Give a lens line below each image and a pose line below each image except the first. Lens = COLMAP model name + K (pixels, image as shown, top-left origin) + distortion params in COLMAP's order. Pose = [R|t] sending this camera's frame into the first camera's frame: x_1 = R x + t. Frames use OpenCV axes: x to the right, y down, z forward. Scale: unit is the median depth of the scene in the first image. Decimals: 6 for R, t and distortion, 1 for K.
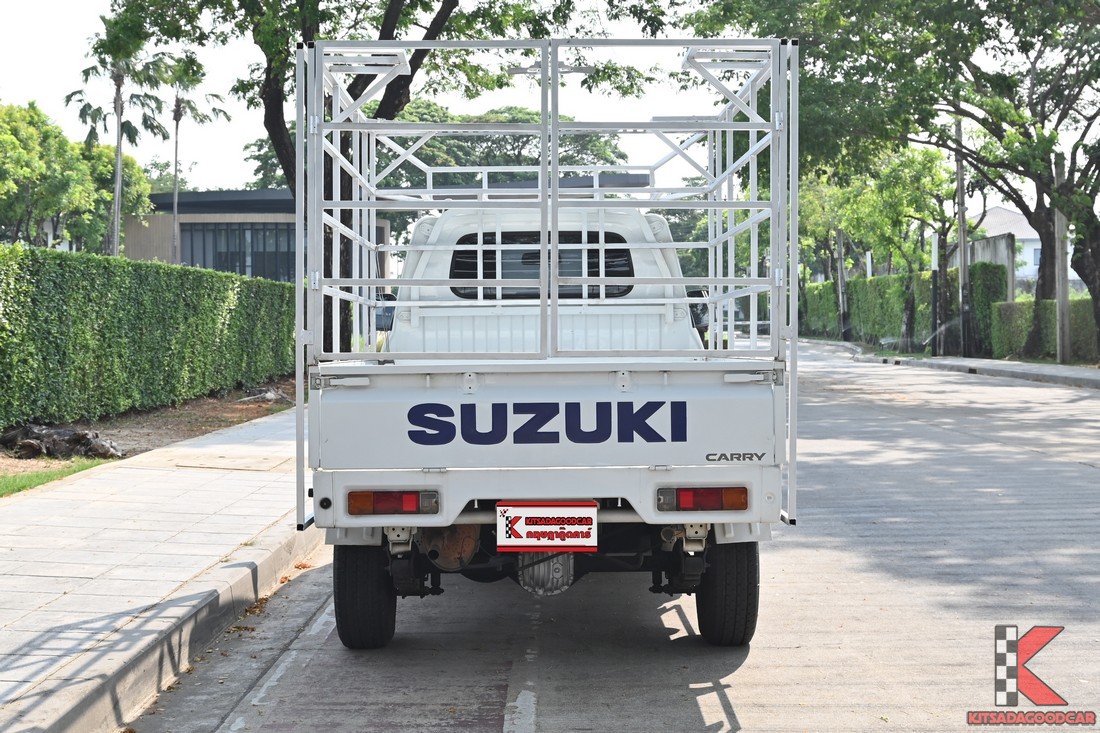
lens RADIAL K [[1626.0, 0, 550.0], [0, 1626.0, 358.7], [0, 0, 1]] dist [-0.036371, 0.000000]
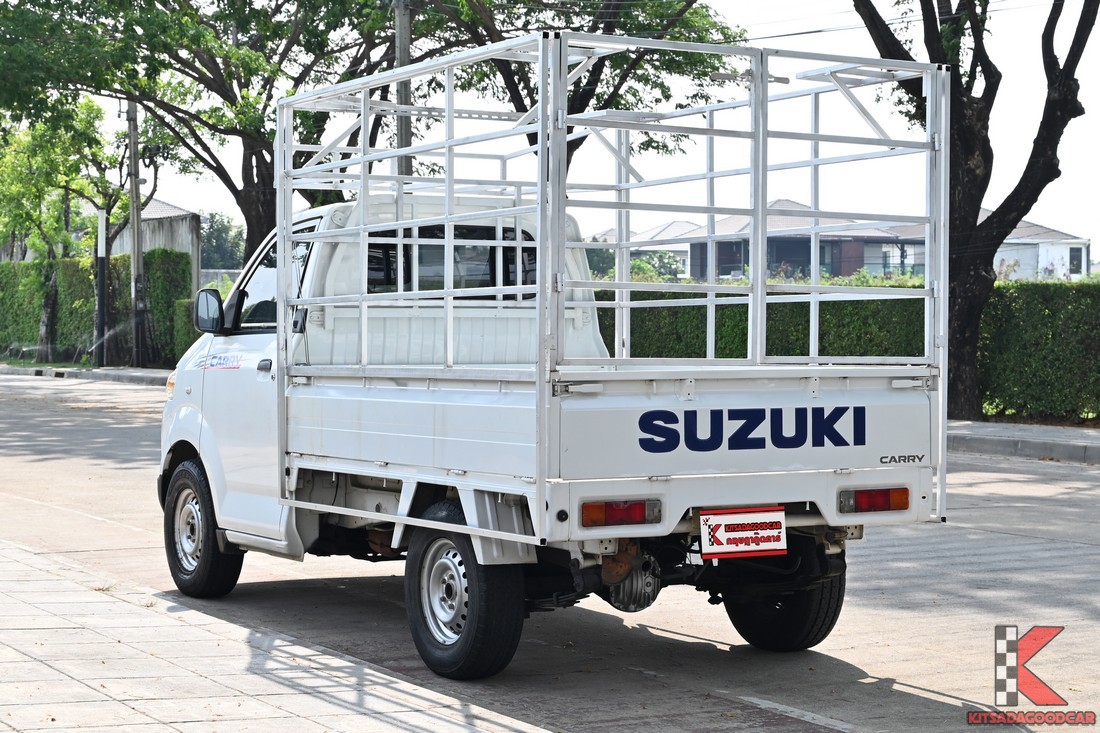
lens RADIAL K [[2149.4, 0, 550.3], [0, 2149.4, 370.8], [0, 0, 1]] dist [-0.026569, 0.000000]
pose [[0.868394, 0.001469, 0.495873, -0.765070], [-0.001496, 0.999999, -0.000343, 0.004131], [-0.495873, -0.000443, 0.868395, -0.092350]]
